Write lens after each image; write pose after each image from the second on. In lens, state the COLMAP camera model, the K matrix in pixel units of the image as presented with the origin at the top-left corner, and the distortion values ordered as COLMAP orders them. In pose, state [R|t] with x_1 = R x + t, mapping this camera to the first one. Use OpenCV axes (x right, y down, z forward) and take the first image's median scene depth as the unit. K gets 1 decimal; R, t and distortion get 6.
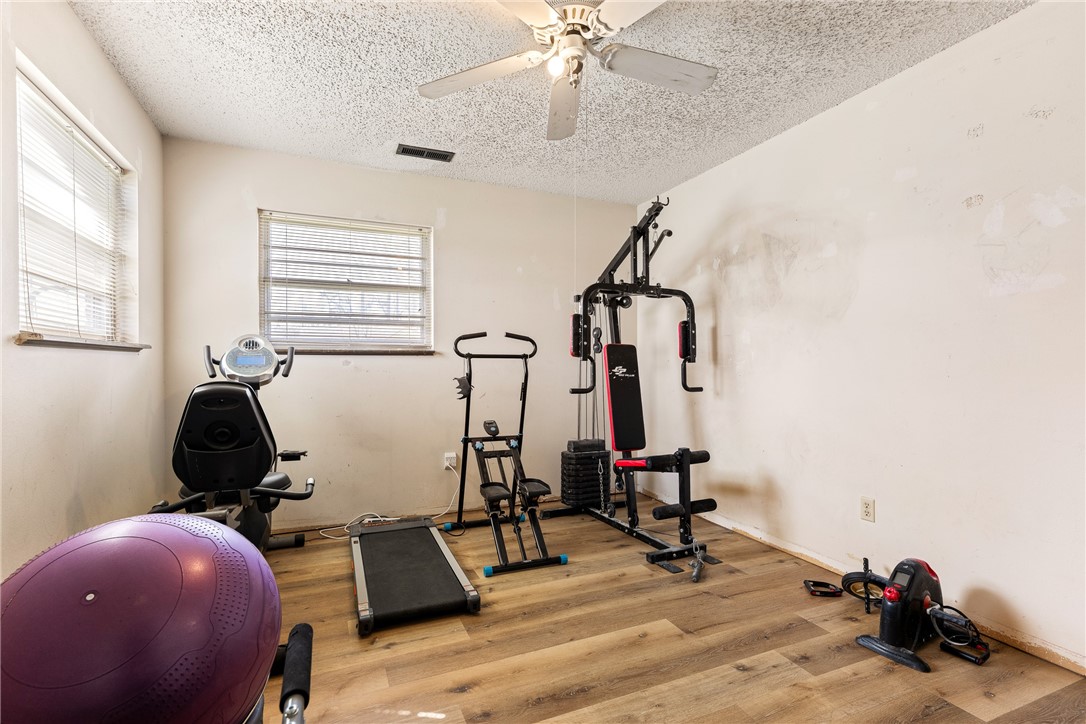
lens RADIAL K [[504.0, 0, 543.9], [0, 504.0, 363.3], [0, 0, 1]] dist [0.010055, -0.000032]
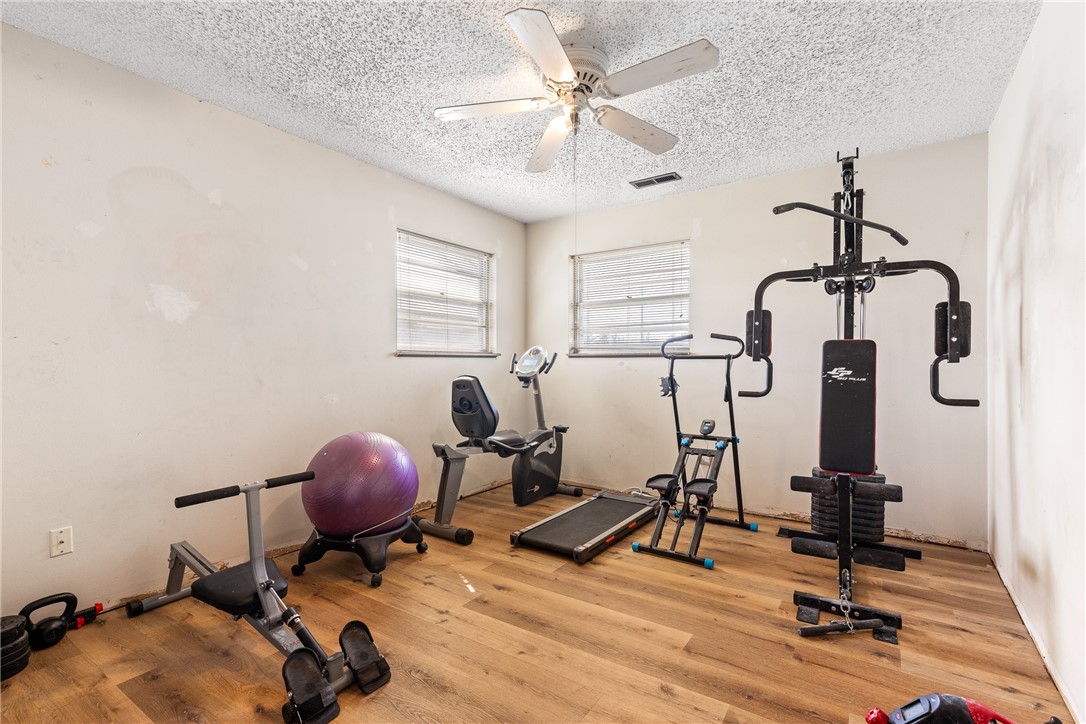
lens RADIAL K [[504.0, 0, 540.2], [0, 504.0, 362.5], [0, 0, 1]] dist [0.010055, -0.000032]
pose [[0.532602, -0.003633, -0.846358, 0.660546], [0.003014, 0.999993, -0.002396, -0.001849], [0.846361, -0.001275, 0.532609, 0.187525]]
